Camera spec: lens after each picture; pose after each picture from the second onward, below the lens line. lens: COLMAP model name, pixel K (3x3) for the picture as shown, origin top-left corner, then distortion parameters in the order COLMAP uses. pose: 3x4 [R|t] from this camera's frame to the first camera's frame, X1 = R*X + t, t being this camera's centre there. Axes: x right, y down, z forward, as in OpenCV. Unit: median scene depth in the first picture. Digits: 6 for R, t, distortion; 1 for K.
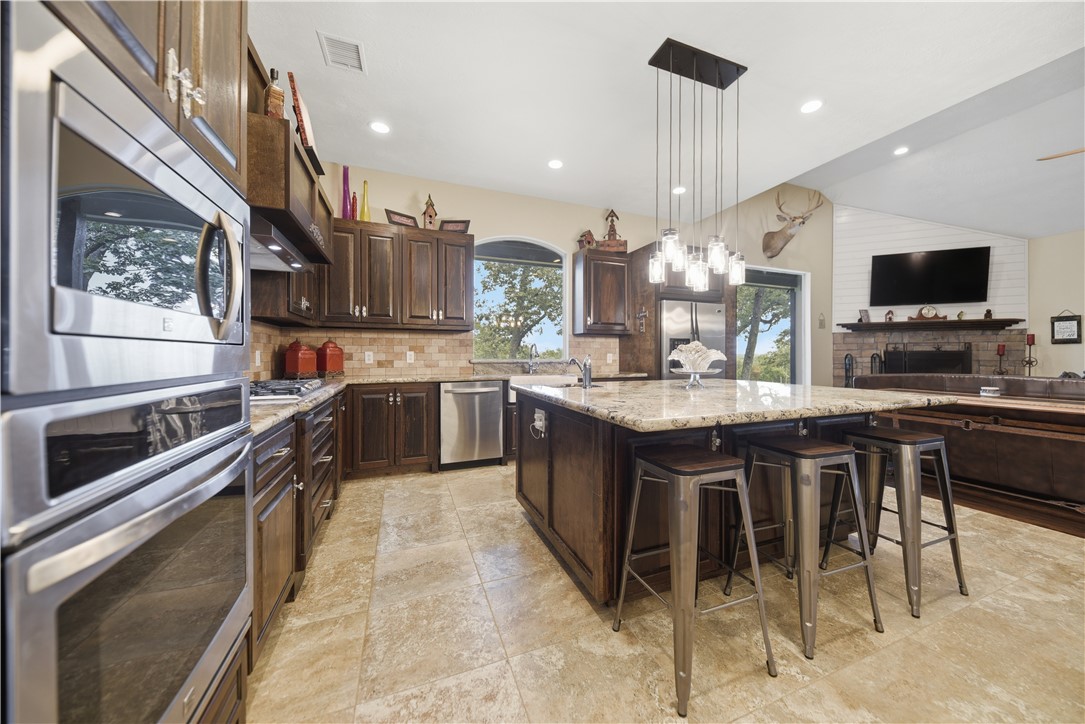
lens RADIAL K [[379.1, 0, 555.1], [0, 379.1, 359.9], [0, 0, 1]] dist [-0.012386, -0.001082]
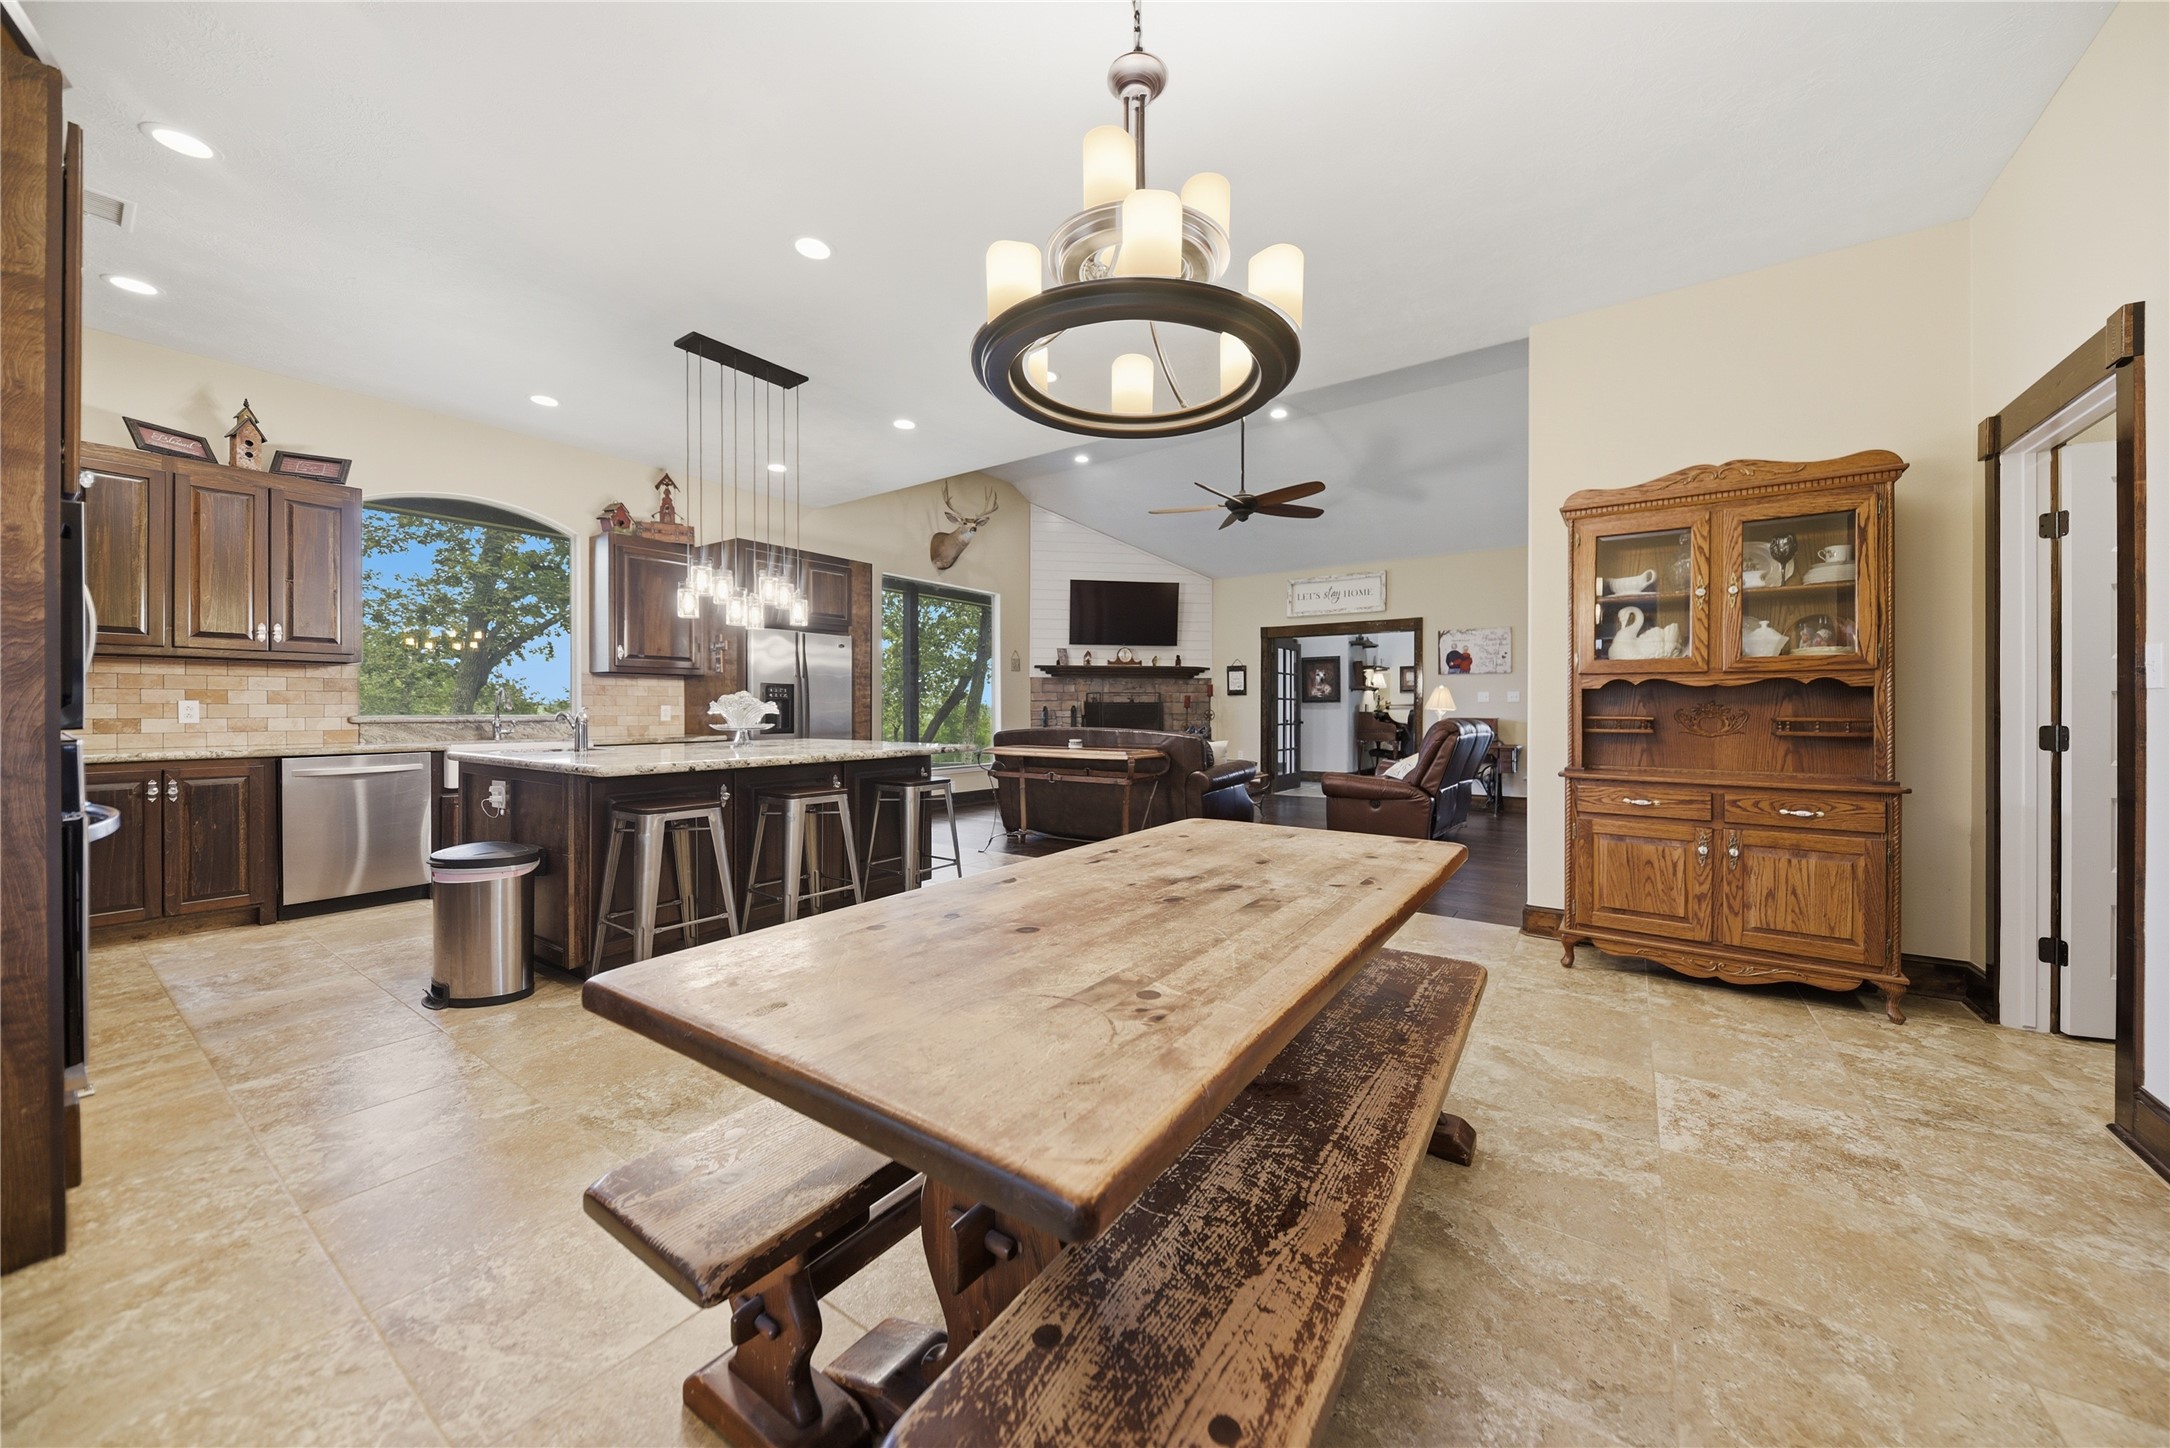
lens RADIAL K [[758.3, 0, 1142.8], [0, 758.3, 712.2], [0, 0, 1]] dist [-0.012386, -0.001082]
pose [[0.811991, -0.003686, 0.583658, 0.063306], [0.007247, 0.999967, -0.003768, 0.005006], [-0.583625, 0.007289, 0.811991, -0.467353]]
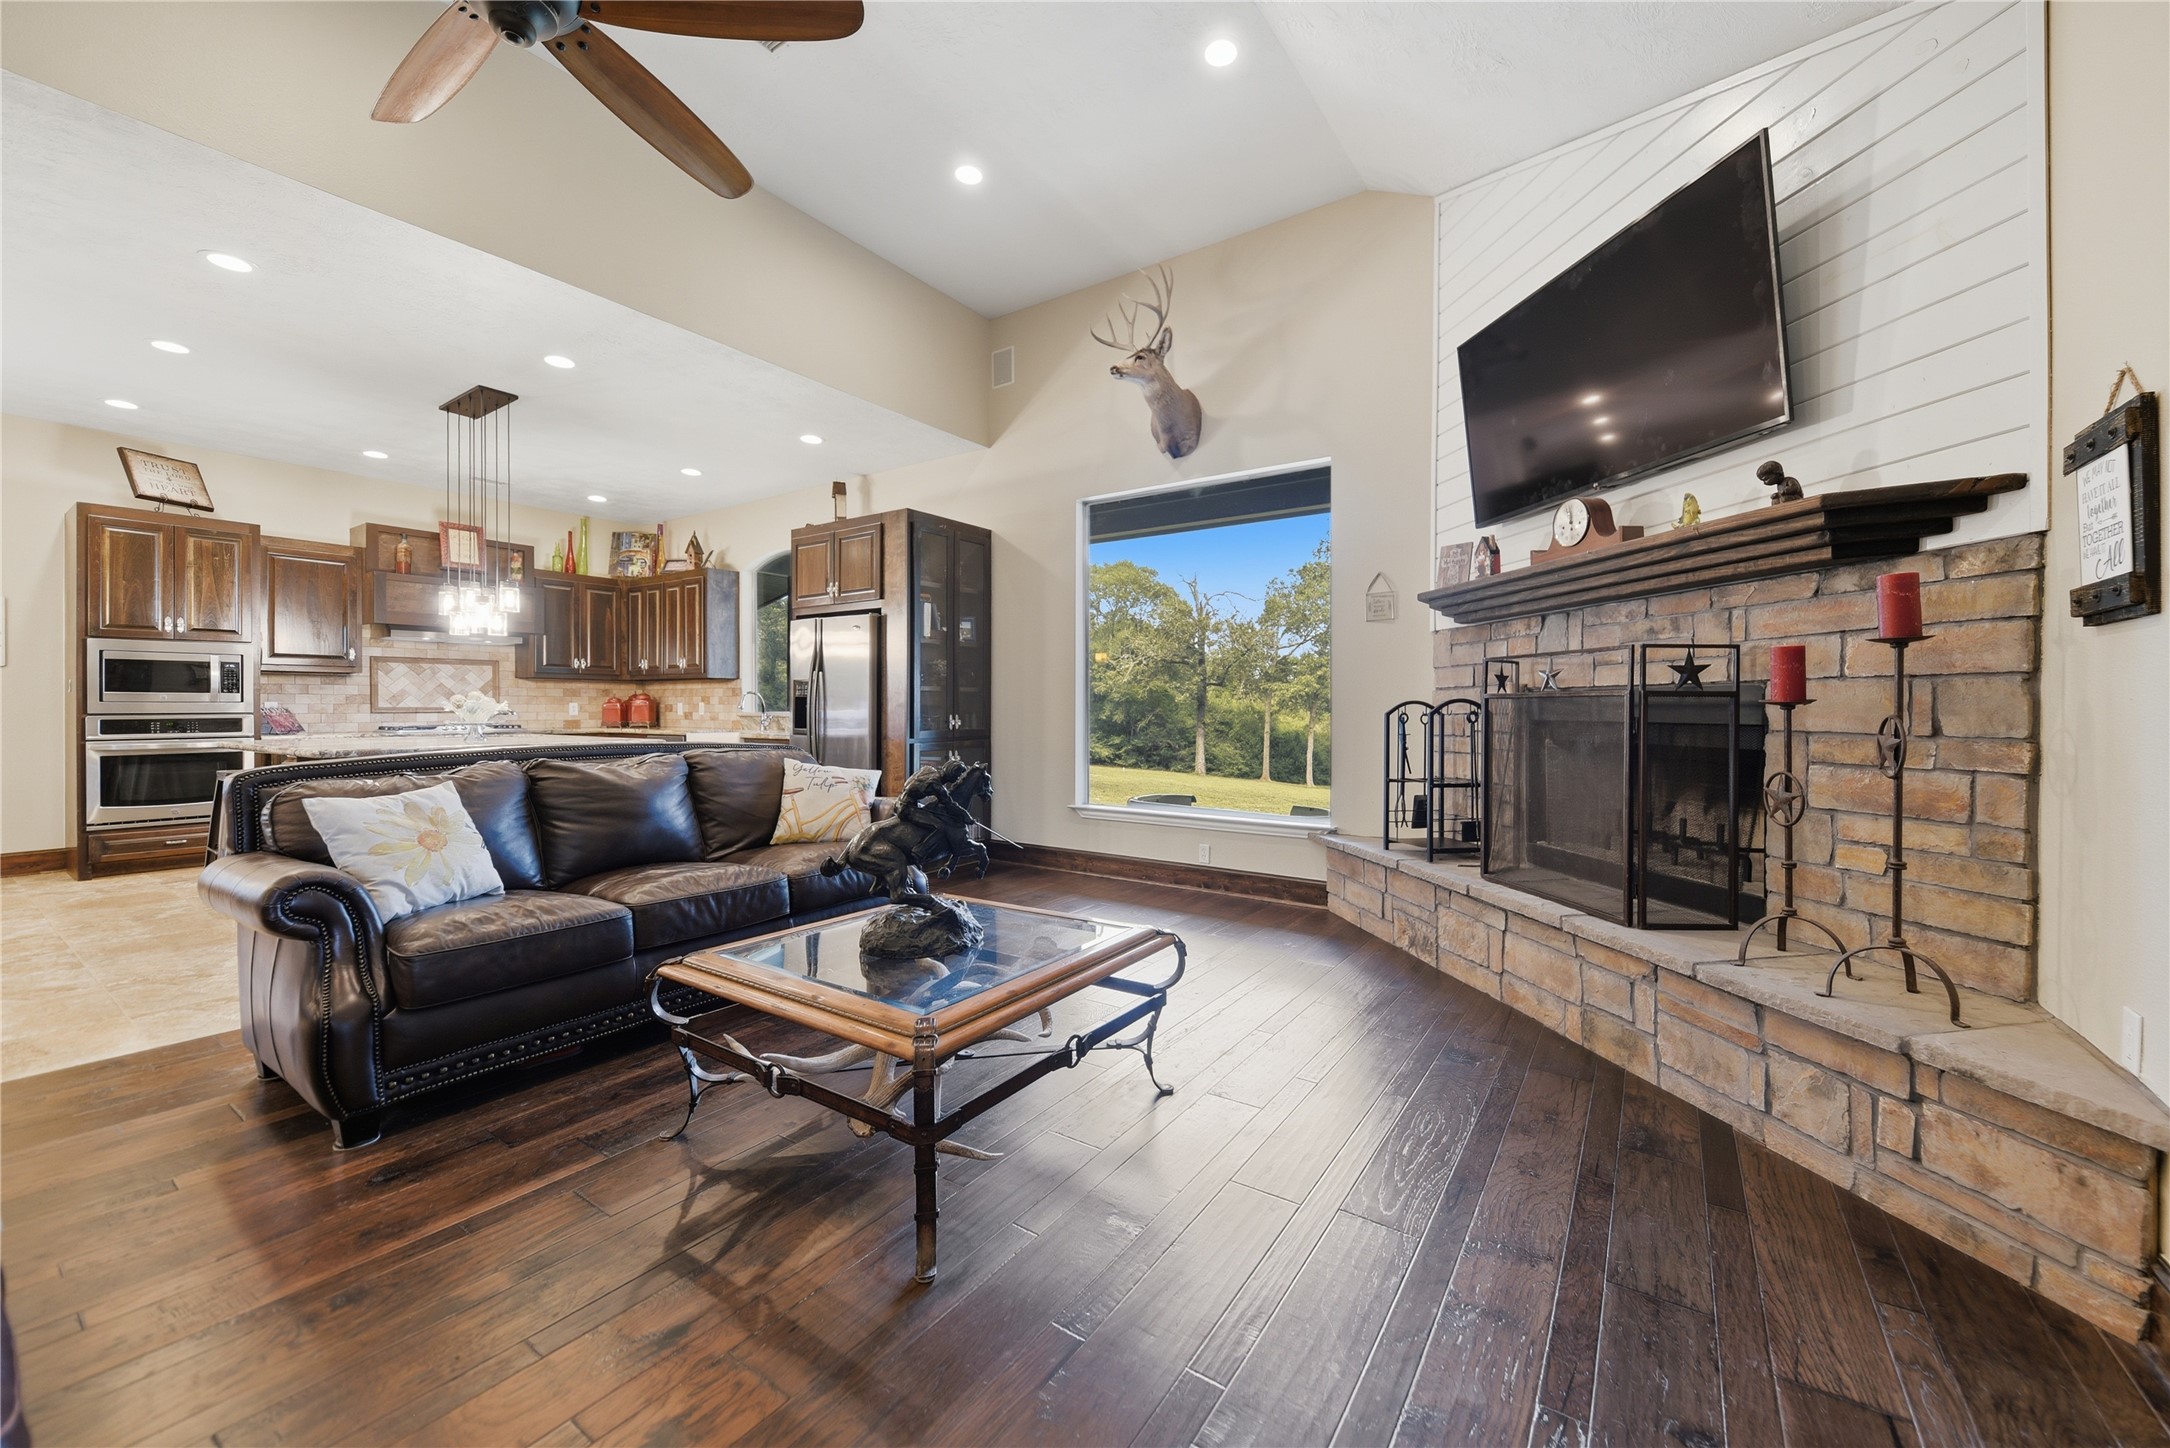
lens RADIAL K [[792.1, 0, 1081.6], [0, 792.1, 709.9], [0, 0, 1]] dist [-0.008912, -0.000443]
pose [[0.580447, 0.002461, -0.814294, 1.490128], [-0.010679, 0.999932, -0.004590, -0.005684], [0.814228, 0.011361, 0.580435, 0.562193]]
